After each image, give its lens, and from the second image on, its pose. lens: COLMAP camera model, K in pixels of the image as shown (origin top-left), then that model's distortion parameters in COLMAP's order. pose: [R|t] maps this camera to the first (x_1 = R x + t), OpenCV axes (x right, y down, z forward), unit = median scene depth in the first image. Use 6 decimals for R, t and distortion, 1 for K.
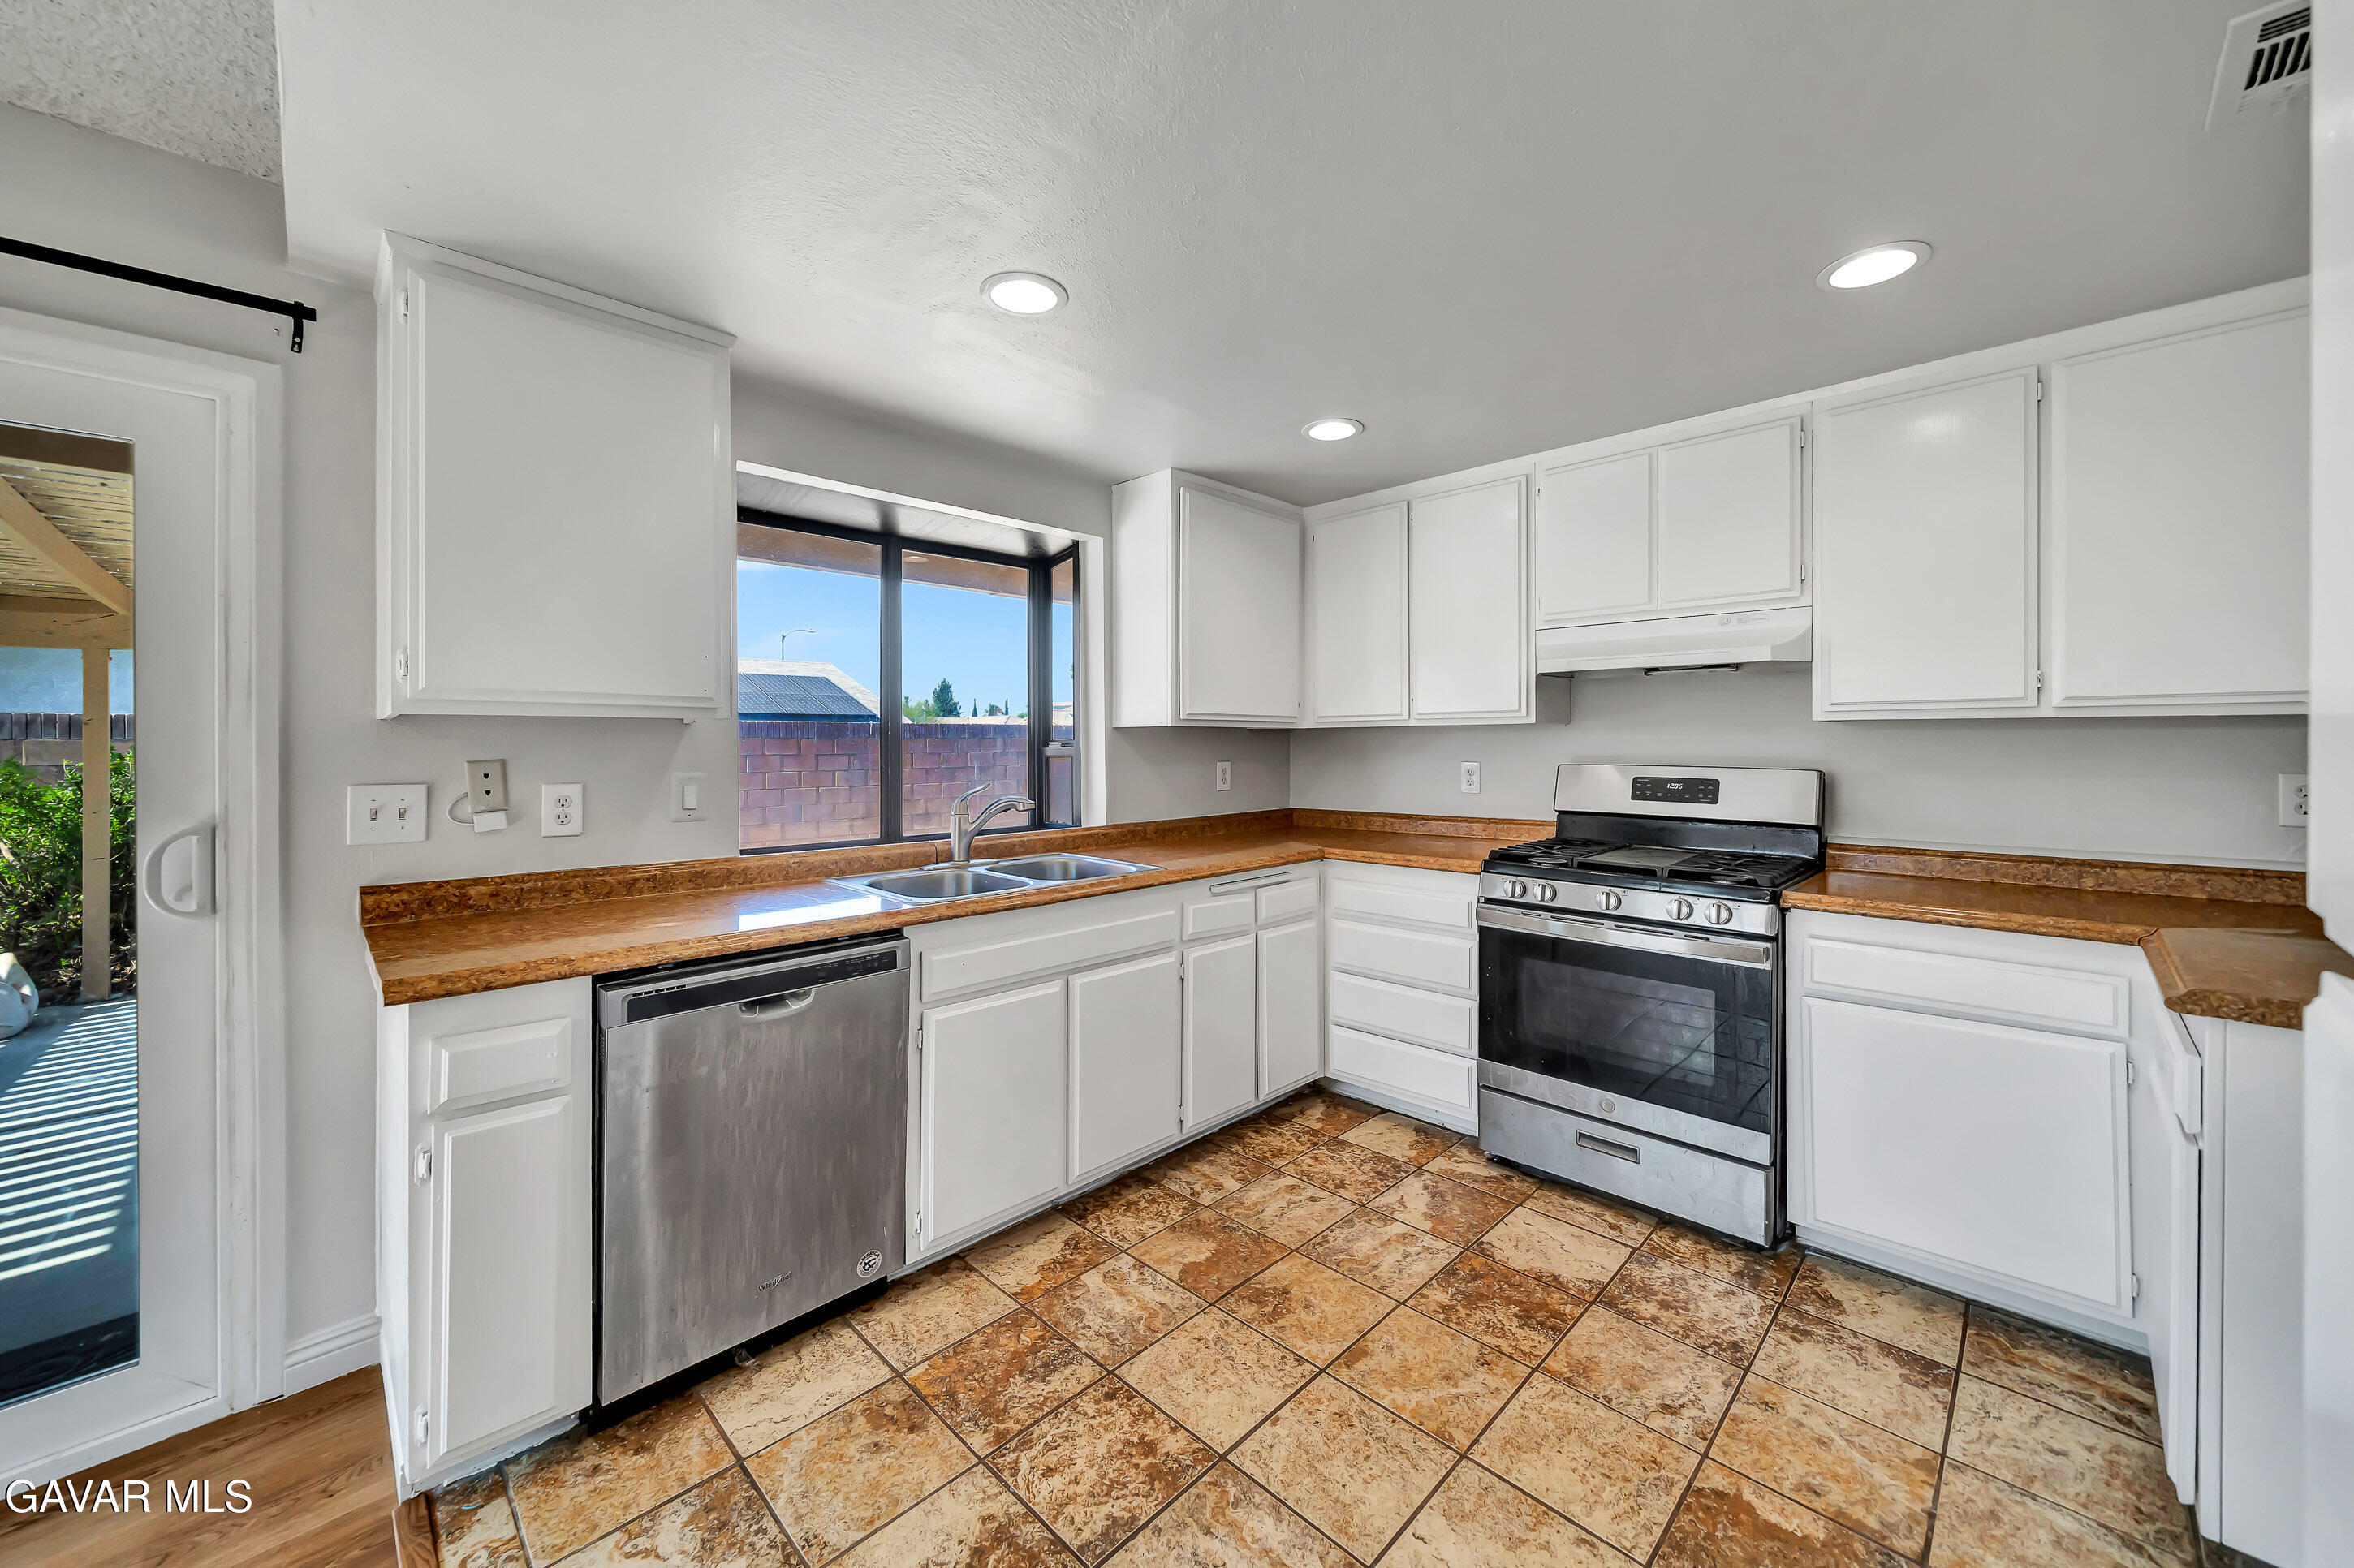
lens RADIAL K [[877.4, 0, 1174.9], [0, 877.4, 760.6], [0, 0, 1]] dist [0.000160, -0.000207]
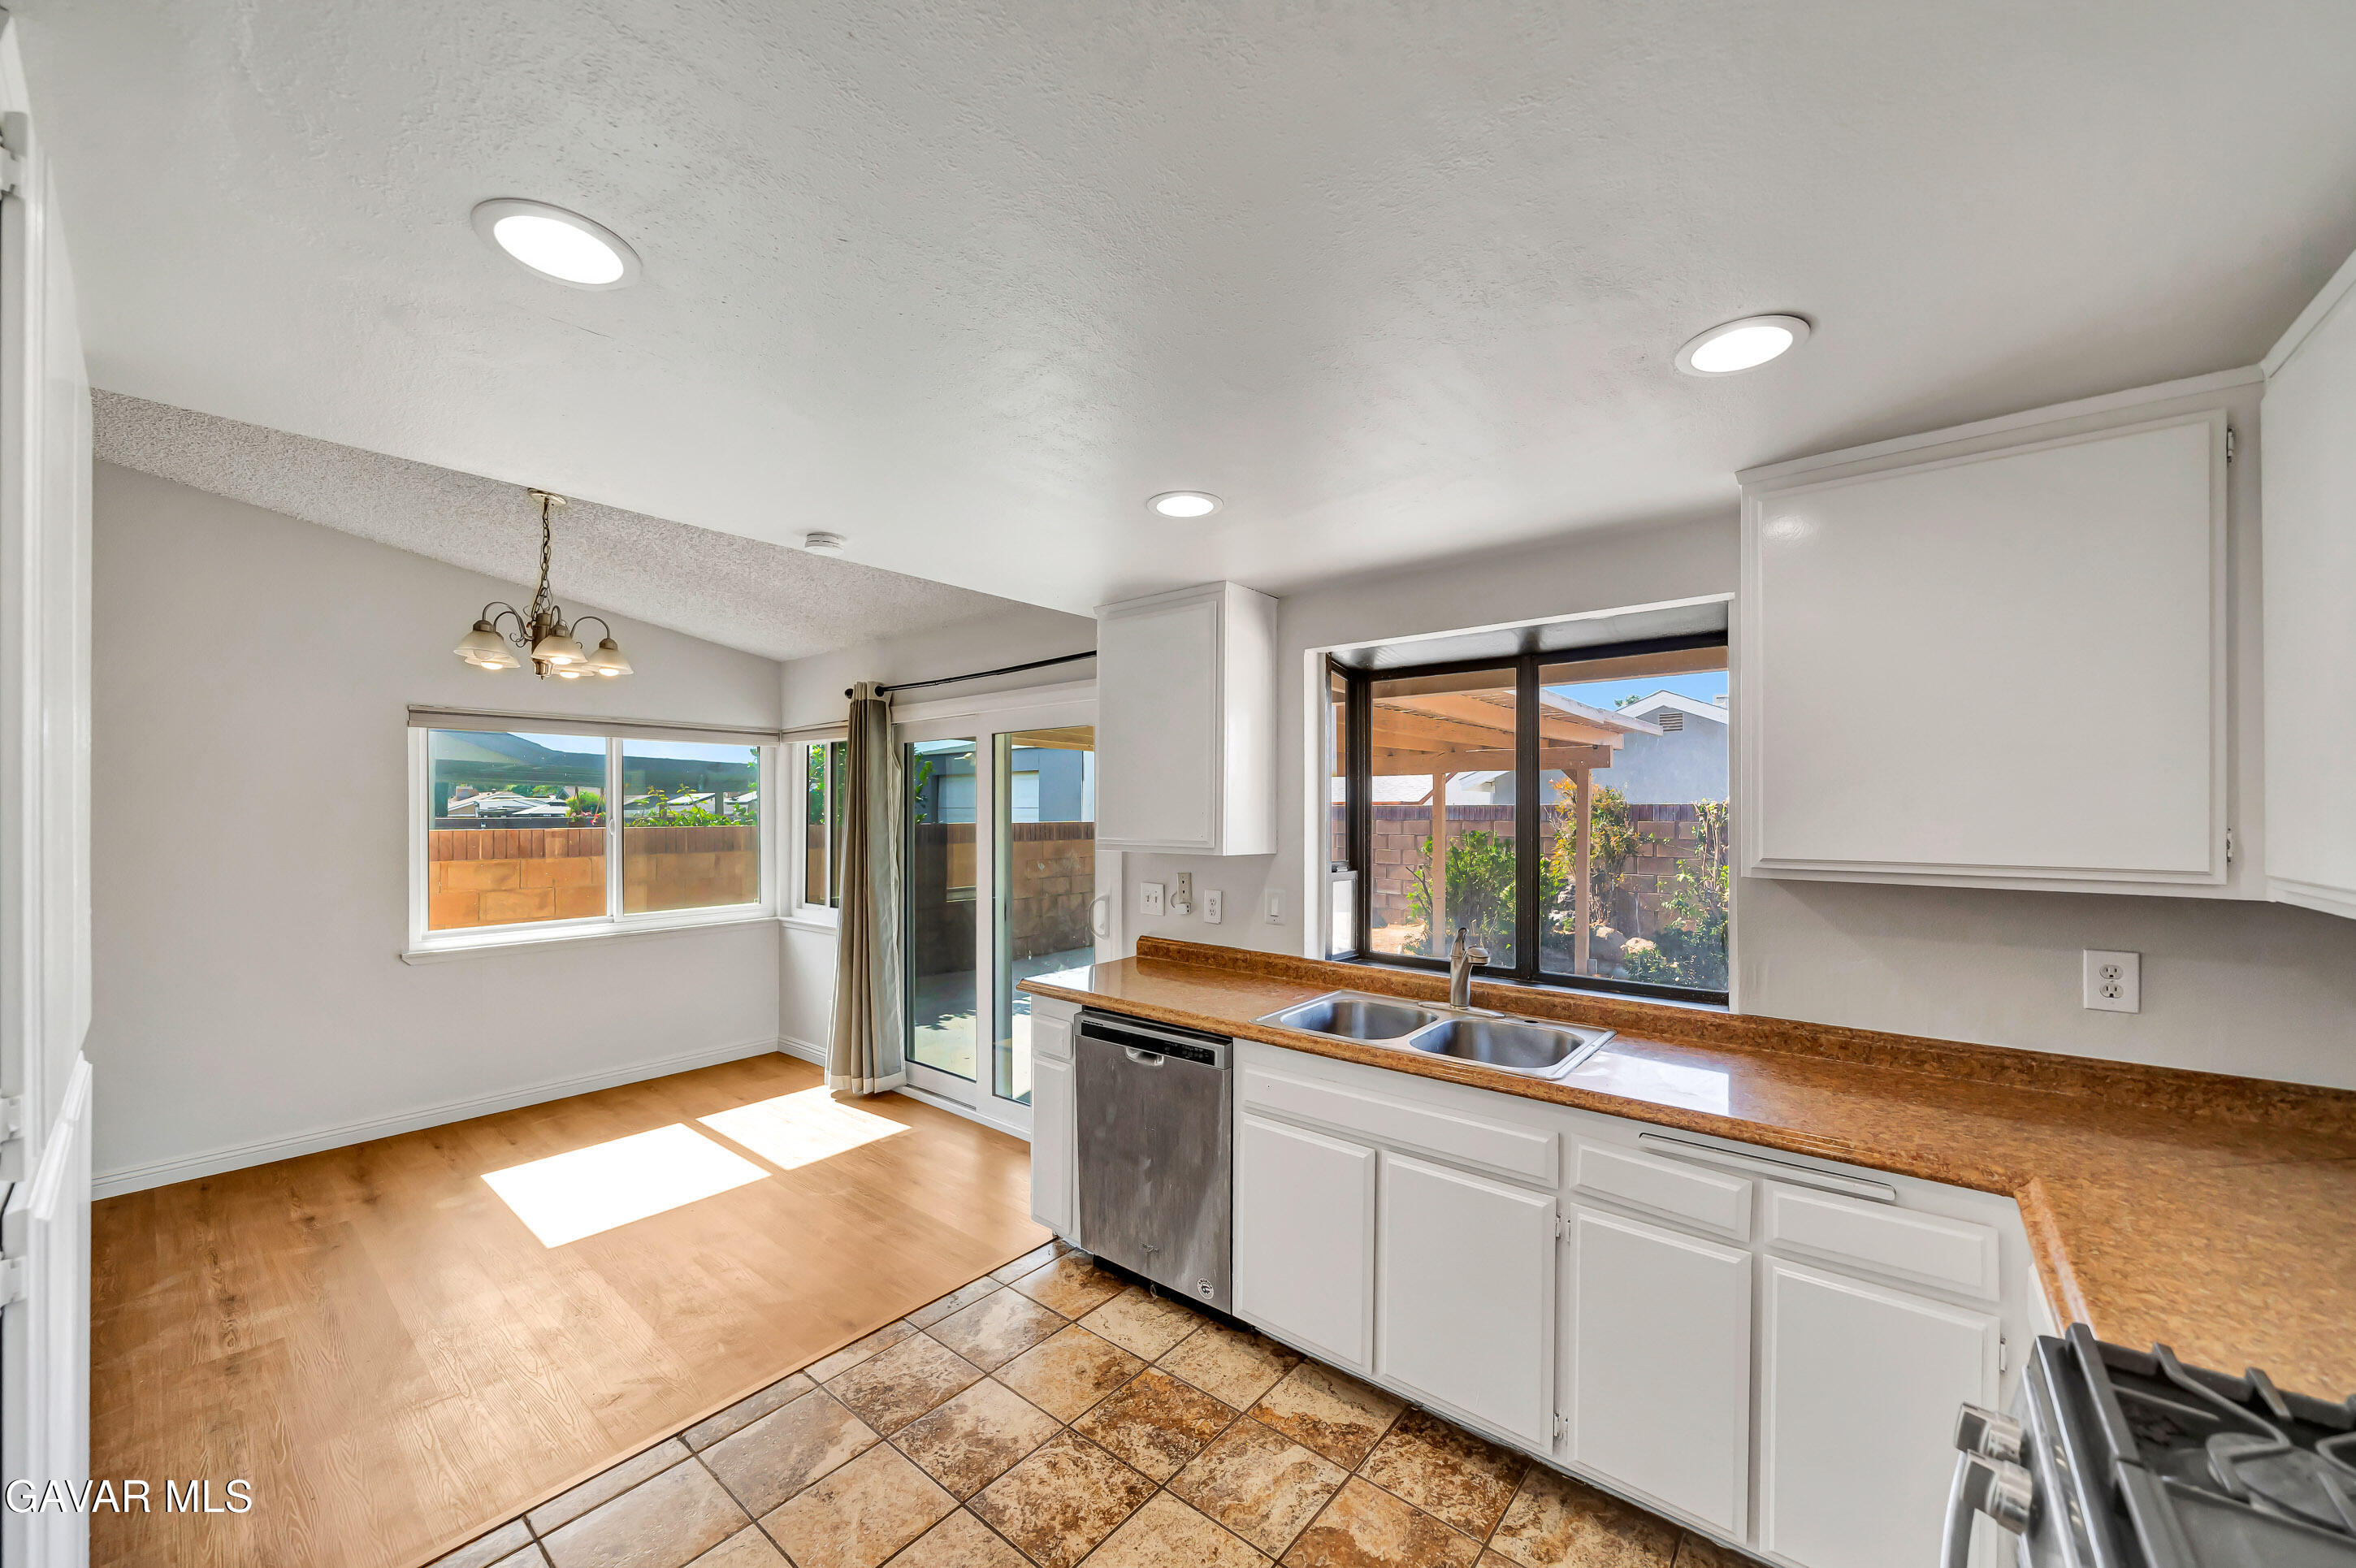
lens RADIAL K [[862.5, 0, 1187.7], [0, 862.5, 808.3], [0, 0, 1]] dist [-0.002710, -0.000138]
pose [[0.102369, 0.006066, -0.994728, 0.814303], [-0.014837, 0.999879, 0.004570, -0.123218], [0.994636, 0.014291, 0.102447, 0.751679]]
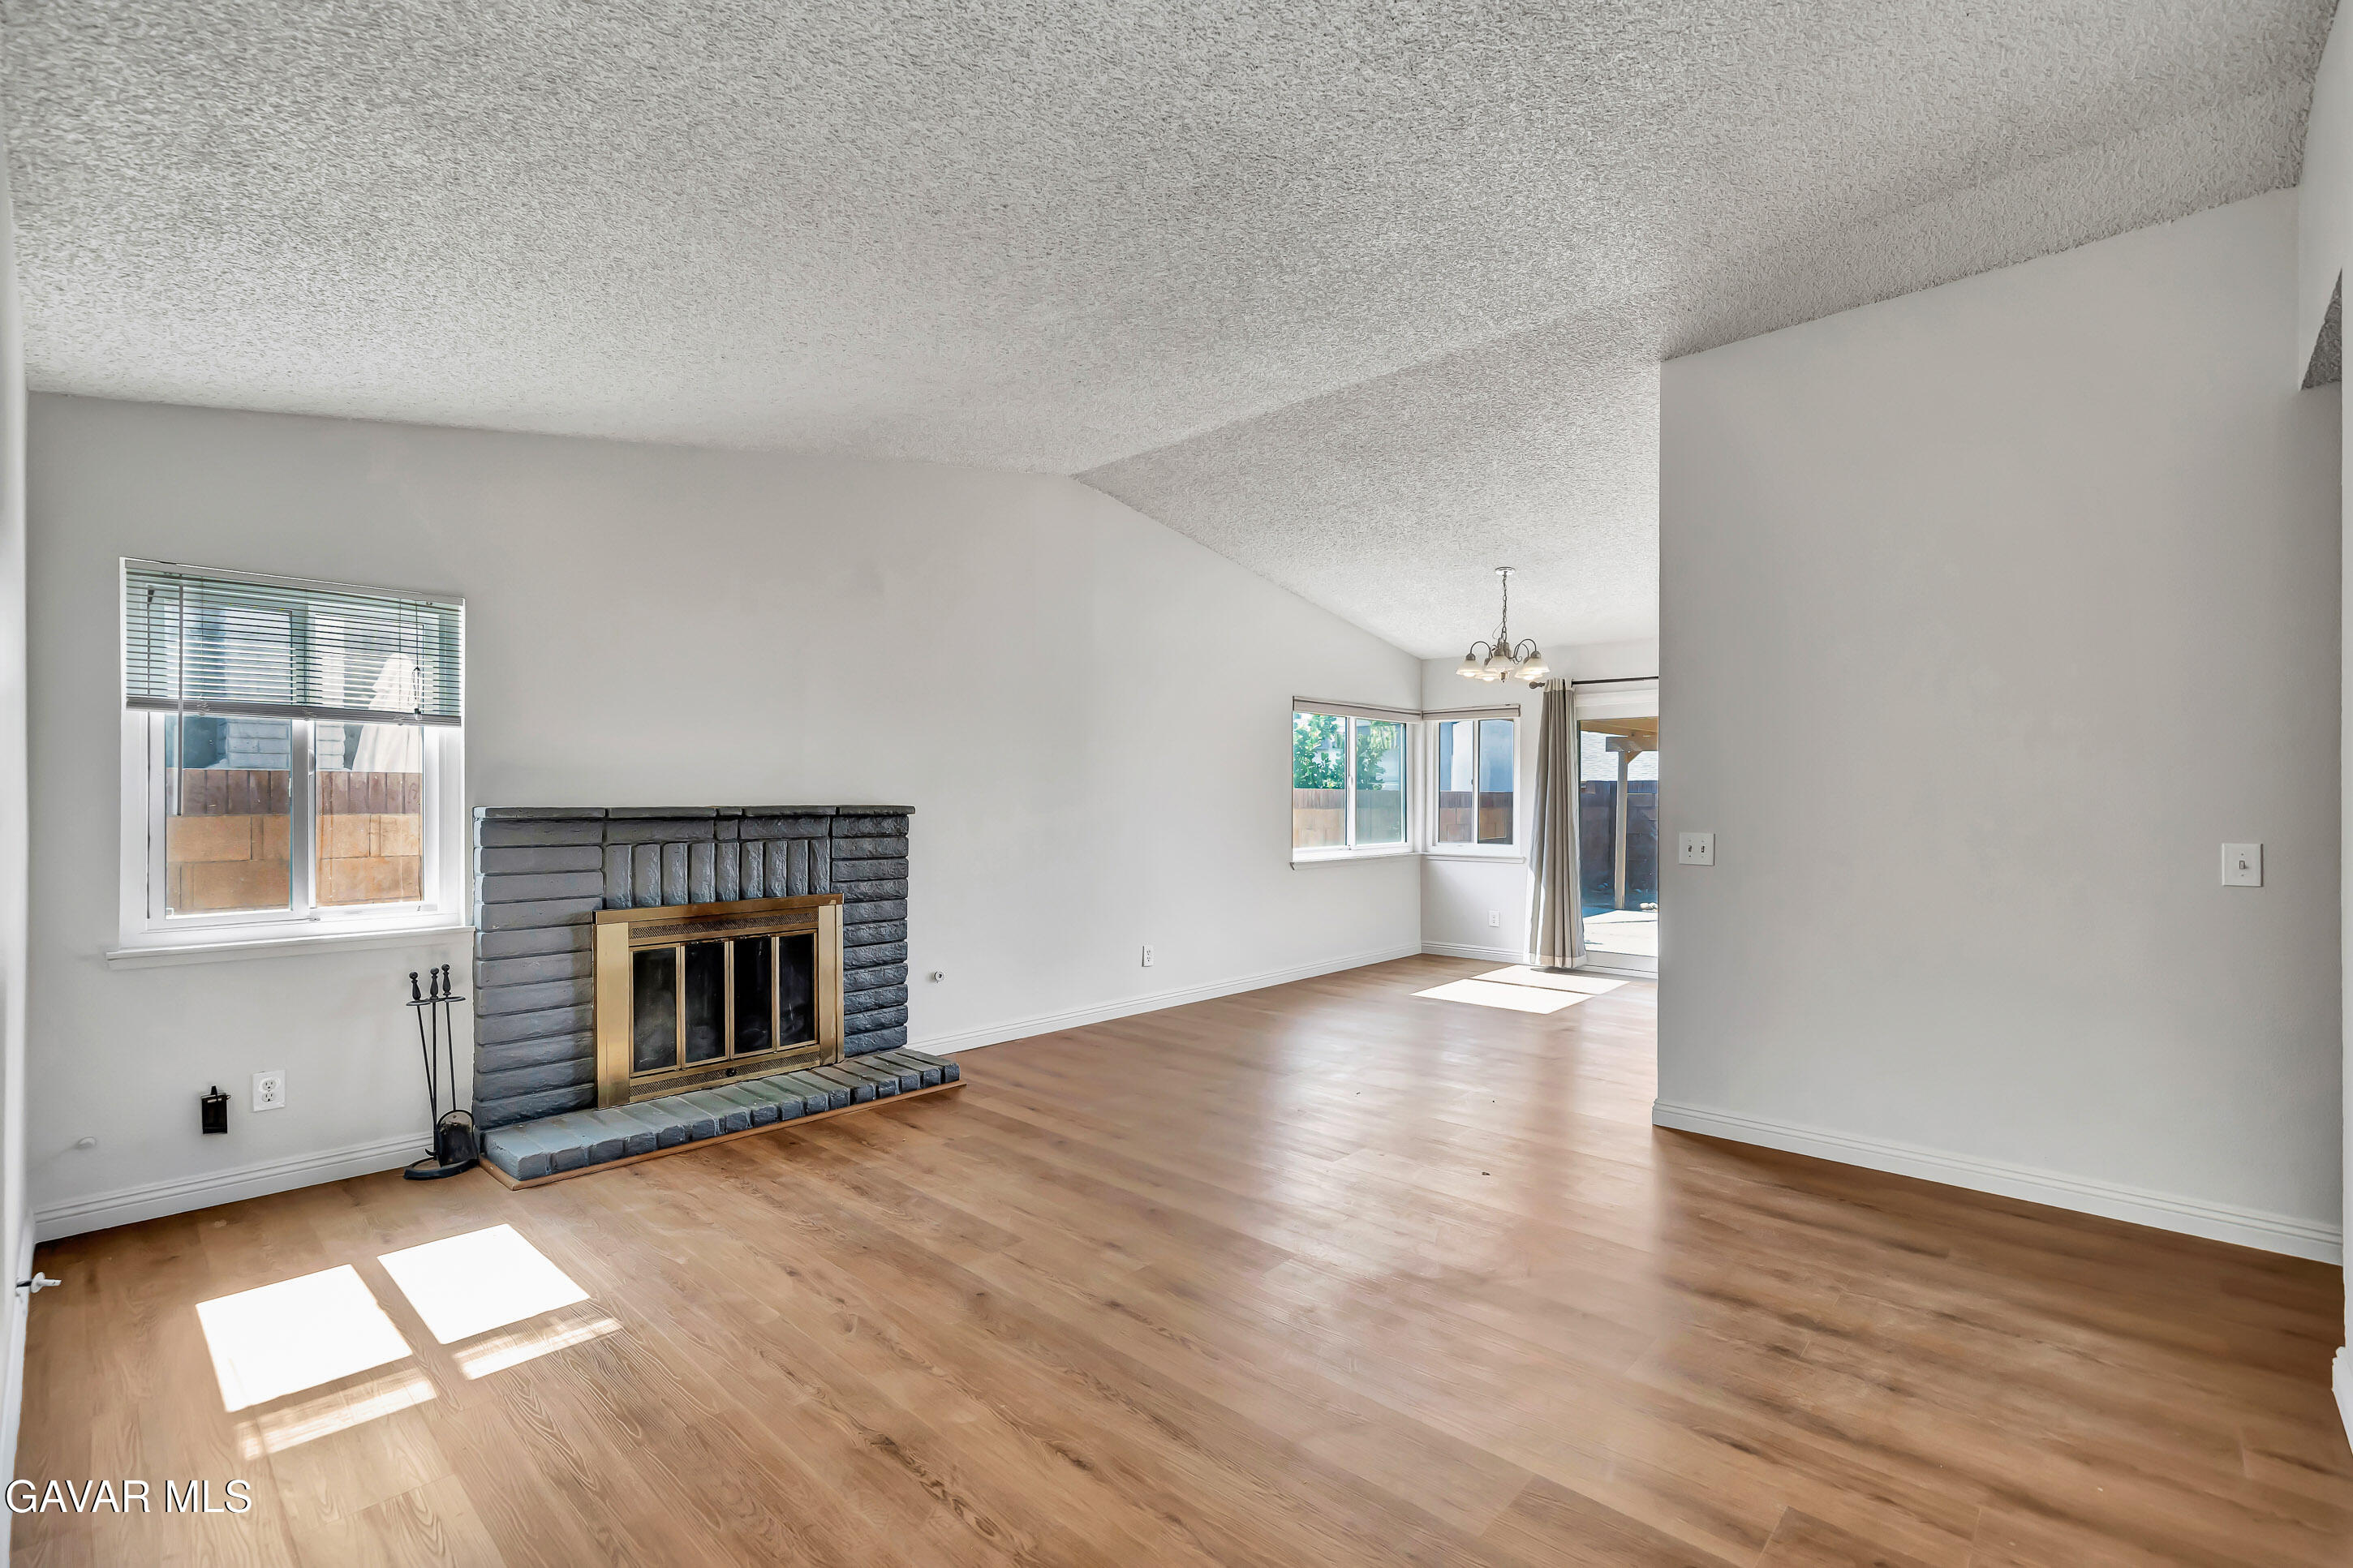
lens RADIAL K [[1040.0, 0, 1202.2], [0, 1040.0, 794.5], [0, 0, 1]] dist [0.002263, 0.000774]
pose [[0.055867, 0.002029, -0.998436, 2.133228], [-0.016660, 0.999861, 0.001100, 0.009511], [0.998299, 0.016572, 0.055893, -1.222959]]
